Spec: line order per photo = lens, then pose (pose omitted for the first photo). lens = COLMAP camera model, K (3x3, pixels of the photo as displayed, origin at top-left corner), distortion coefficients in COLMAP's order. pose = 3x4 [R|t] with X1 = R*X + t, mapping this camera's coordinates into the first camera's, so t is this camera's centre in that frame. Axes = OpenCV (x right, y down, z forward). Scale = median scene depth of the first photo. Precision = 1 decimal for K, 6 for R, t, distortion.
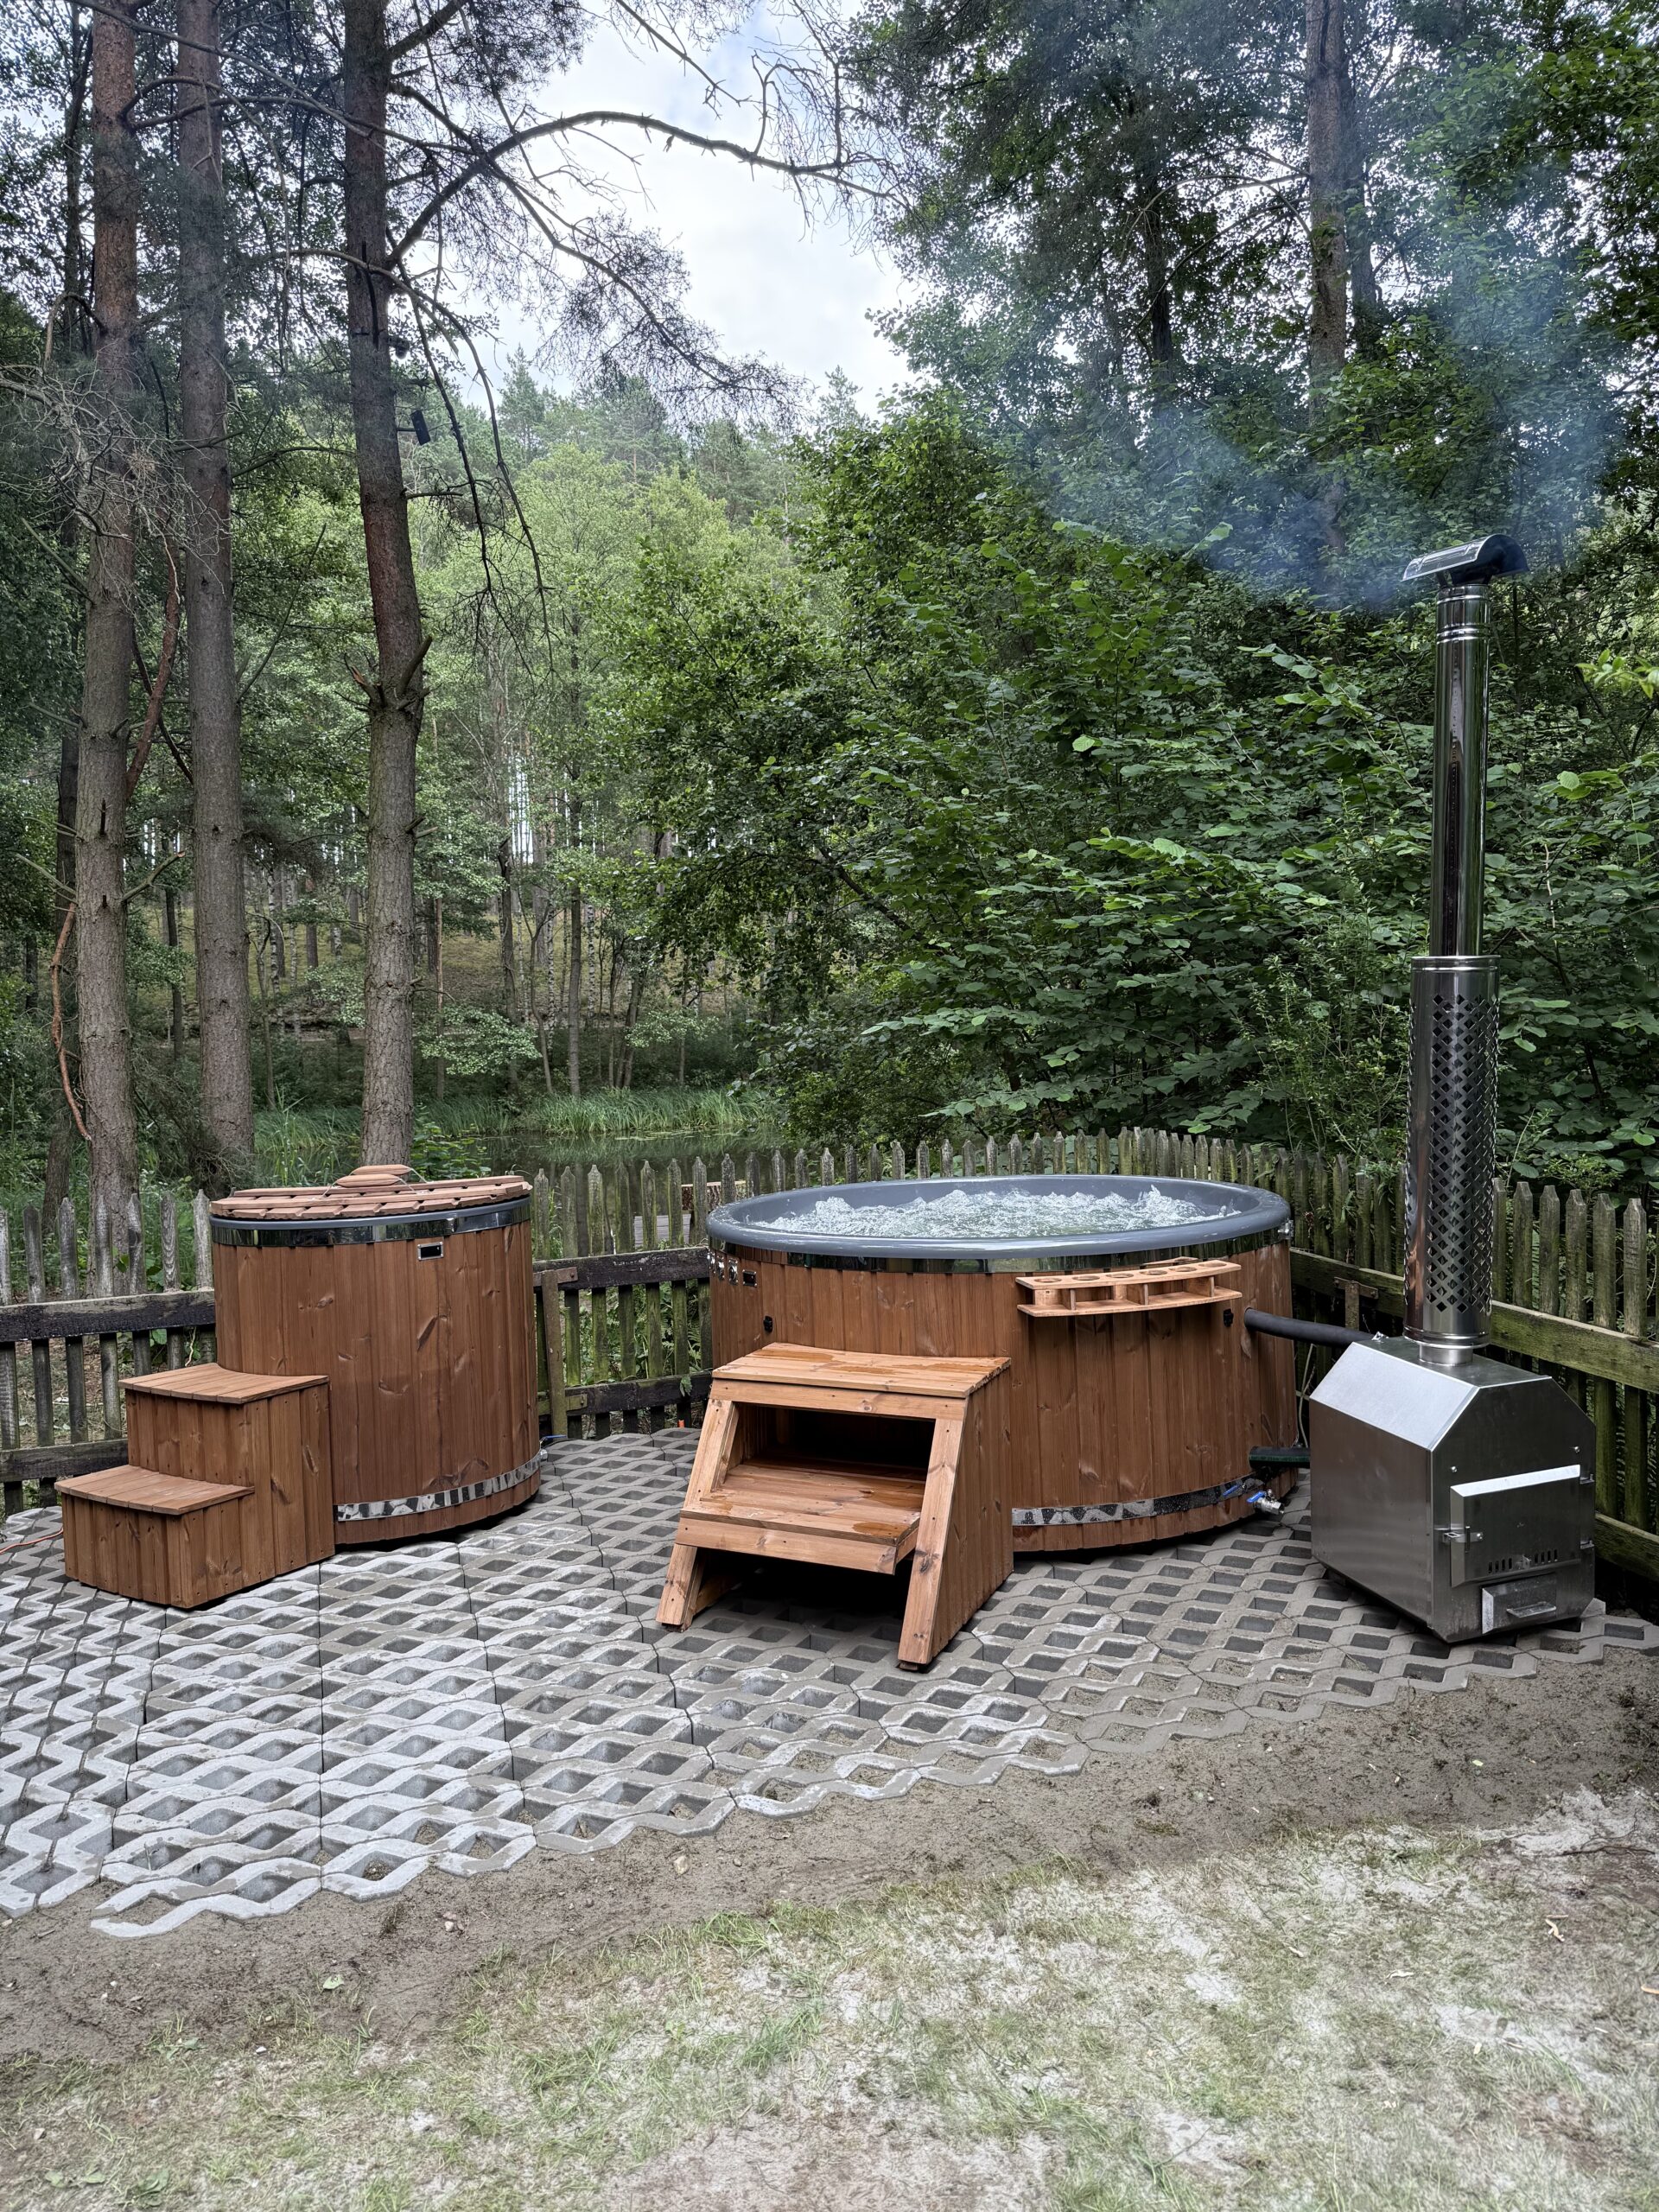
lens RADIAL K [[1528.7, 0, 829.5], [0, 1528.7, 1106.0], [0, 0, 1]] dist [0.124518, -0.214046]
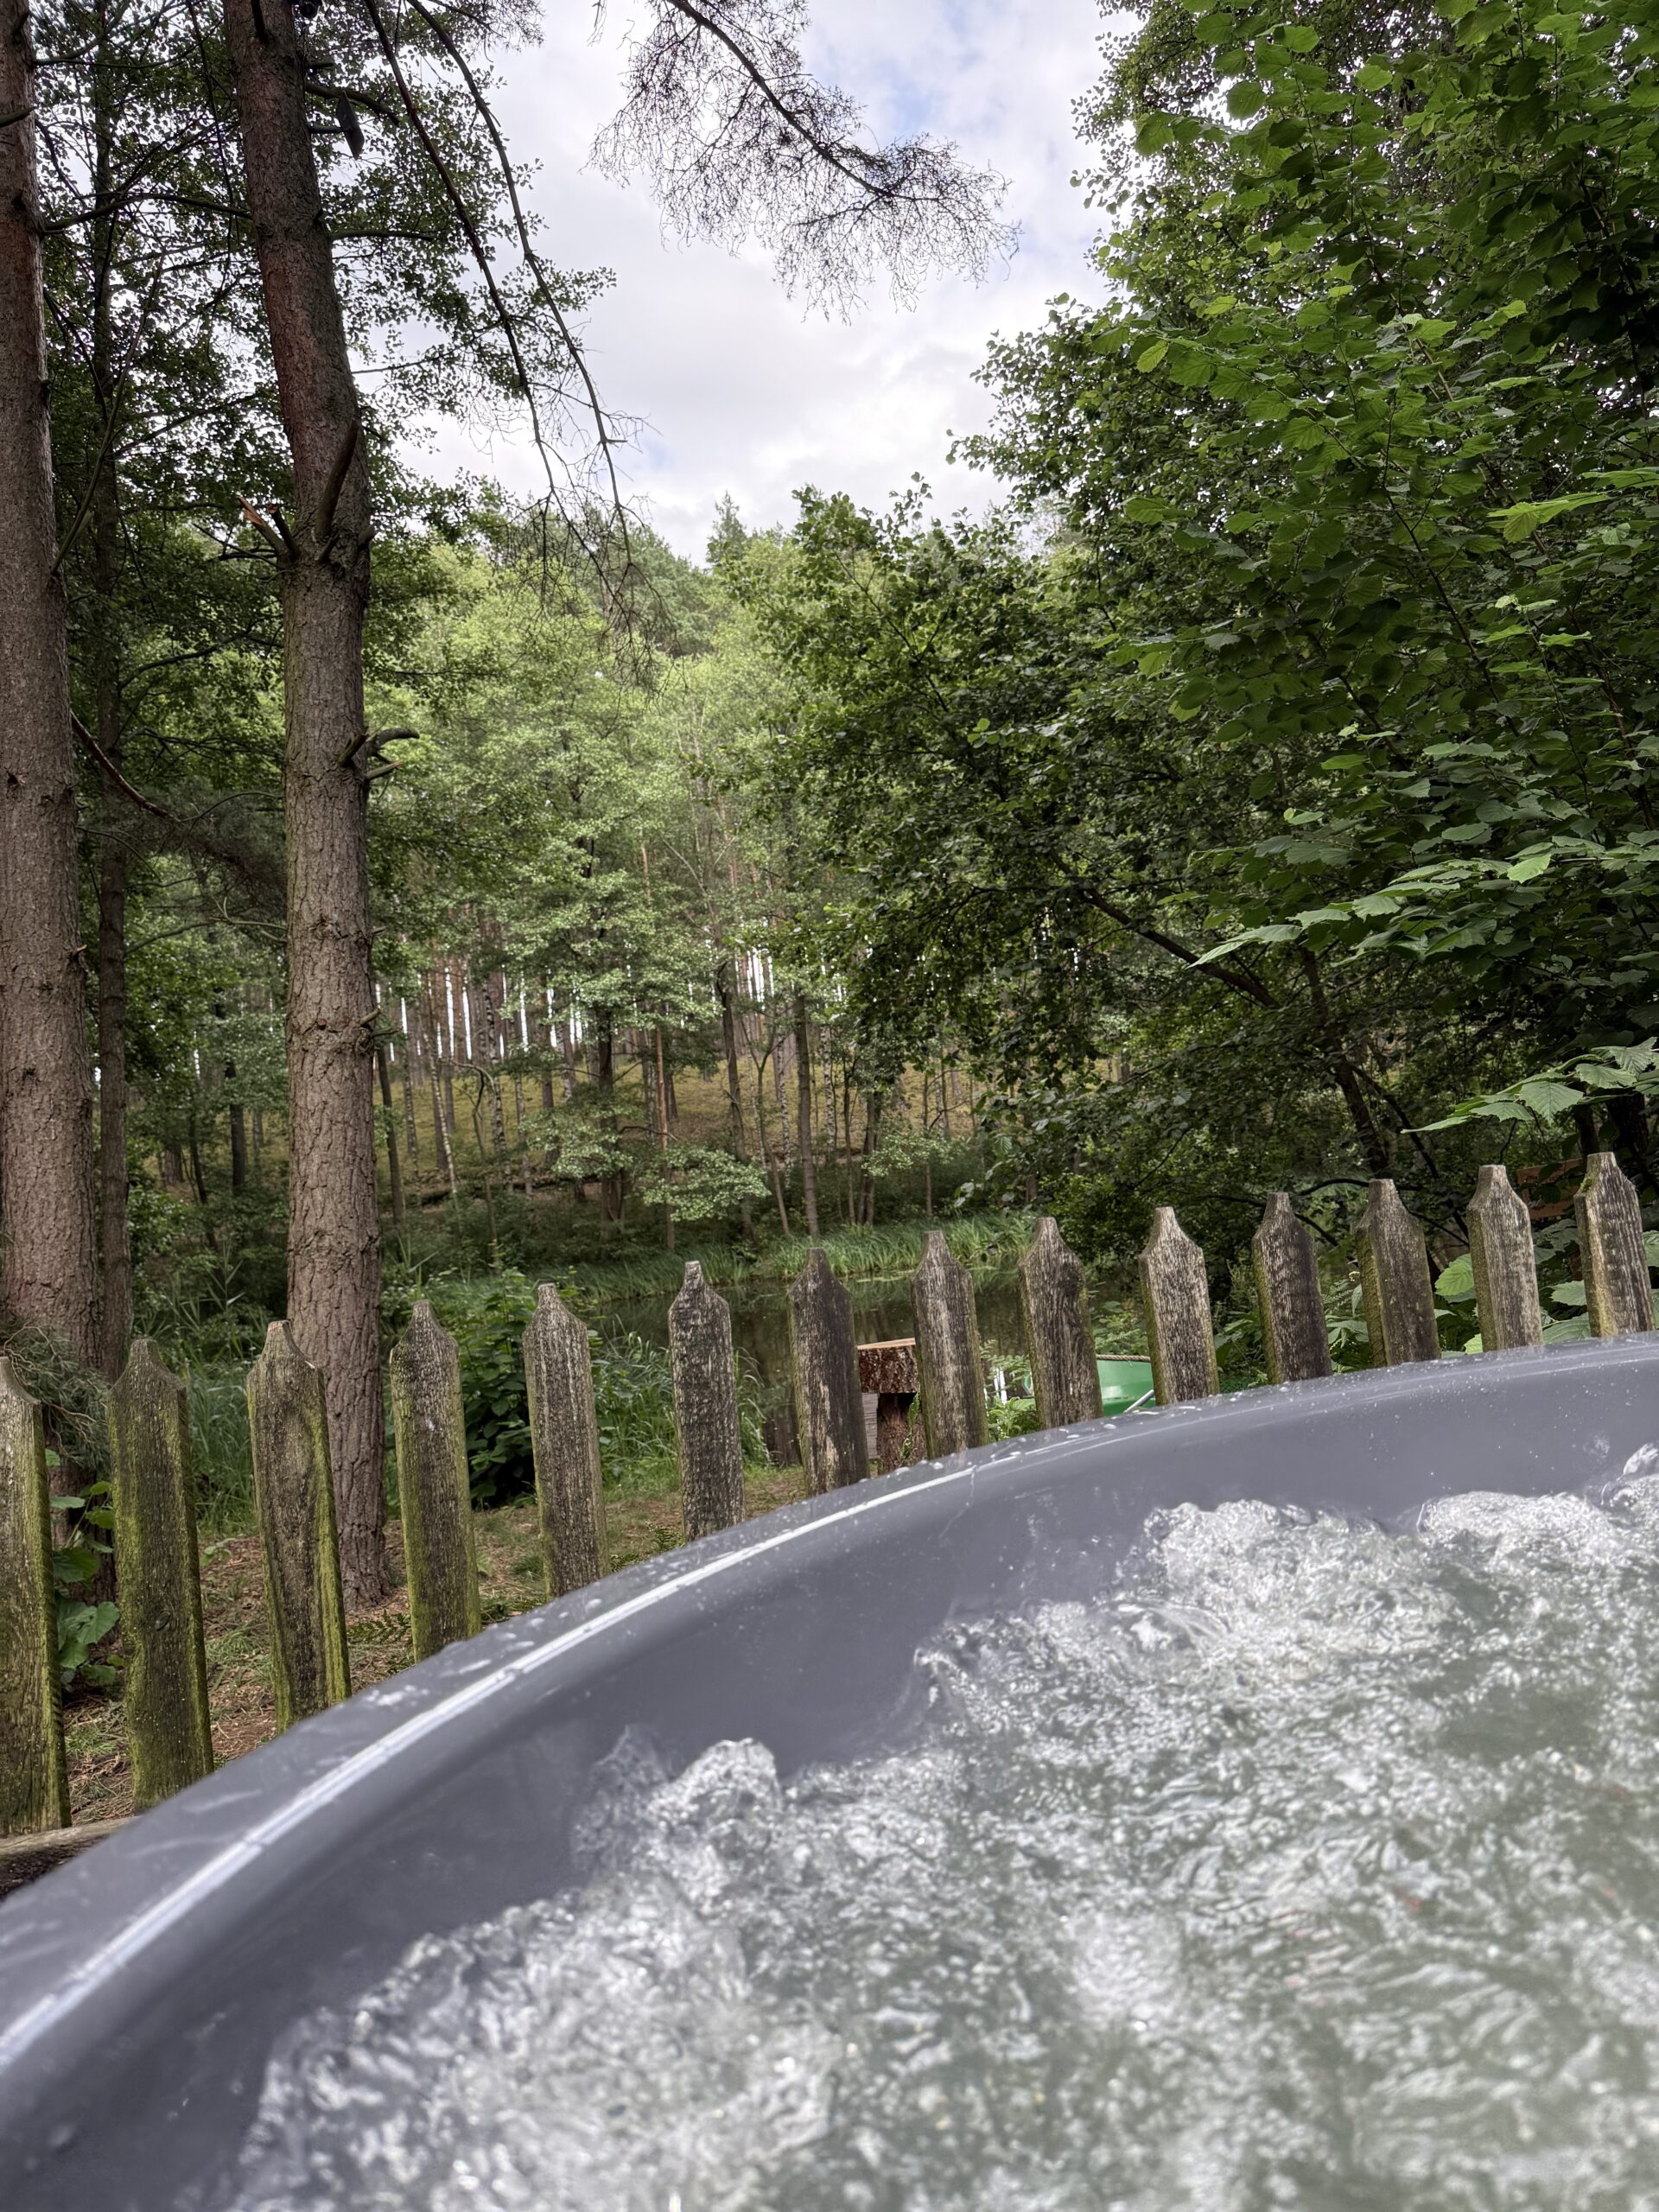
lens RADIAL K [[1528.7, 0, 829.5], [0, 1528.7, 1106.0], [0, 0, 1]] dist [0.124518, -0.214046]
pose [[0.983032, -0.079805, -0.165162, -0.002071], [0.064419, 0.993245, -0.096511, 0.005943], [0.171748, 0.084234, 0.981533, 0.143696]]
